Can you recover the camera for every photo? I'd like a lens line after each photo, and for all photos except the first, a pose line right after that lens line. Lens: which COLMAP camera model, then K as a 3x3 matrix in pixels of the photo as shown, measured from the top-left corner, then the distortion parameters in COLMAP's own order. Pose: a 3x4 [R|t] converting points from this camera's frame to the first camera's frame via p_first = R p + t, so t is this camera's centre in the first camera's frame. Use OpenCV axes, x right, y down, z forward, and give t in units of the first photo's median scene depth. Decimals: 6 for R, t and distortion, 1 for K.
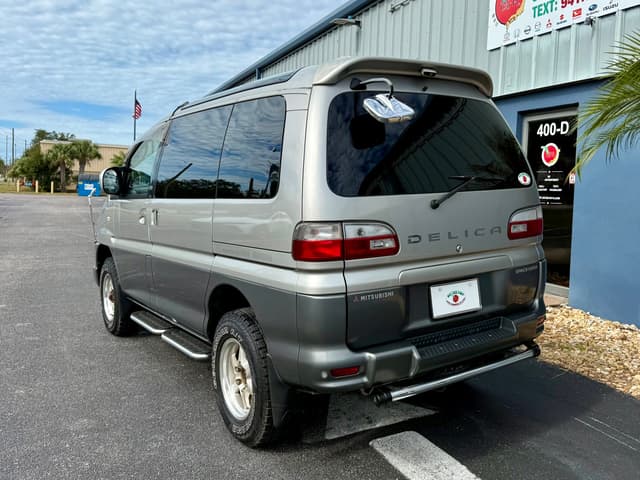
lens RADIAL K [[579.2, 0, 357.4], [0, 579.2, 205.0], [0, 0, 1]] dist [0.127199, -0.261757]
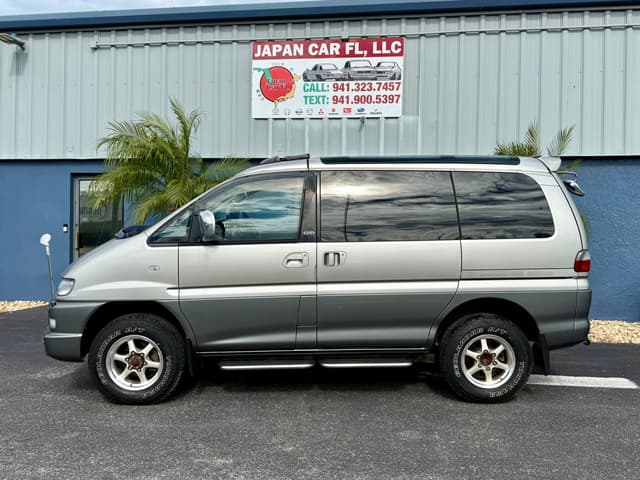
lens RADIAL K [[546.7, 0, 337.7], [0, 546.7, 247.4], [0, 0, 1]] dist [0.116586, -0.221597]
pose [[0.558359, -0.028346, 0.829115, -0.733542], [0.027092, 0.999506, 0.015927, -0.010648], [-0.829157, 0.013570, 0.558851, 0.251074]]
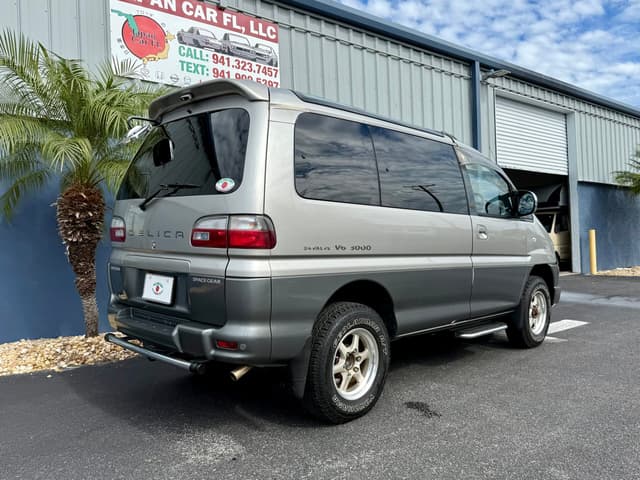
lens RADIAL K [[514.6, 0, 329.2], [0, 514.6, 244.3], [0, 0, 1]] dist [0.100147, -0.173121]
pose [[-0.226327, -0.013536, 0.973957, -0.748790], [0.058200, 0.997929, 0.027393, -0.002954], [-0.972311, 0.062884, -0.225071, 1.007235]]
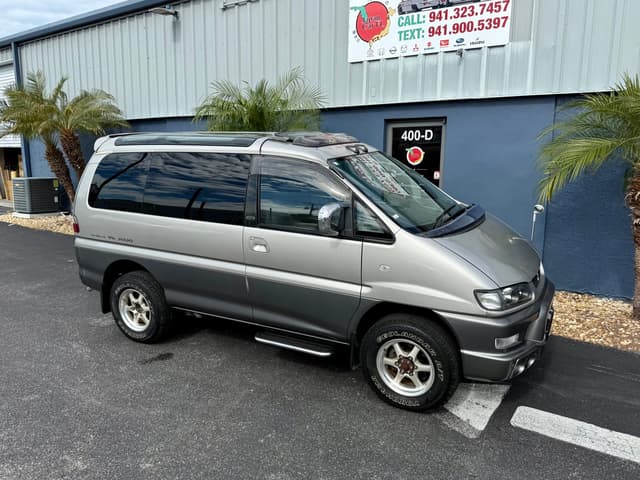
lens RADIAL K [[499.8, 0, 306.0], [0, 499.8, 236.5], [0, 0, 1]] dist [0.077266, -0.147770]
pose [[0.889069, -0.102474, 0.446157, -0.389162], [0.038443, 0.987893, 0.150295, -0.087139], [-0.456157, -0.116471, 0.882245, 0.129614]]
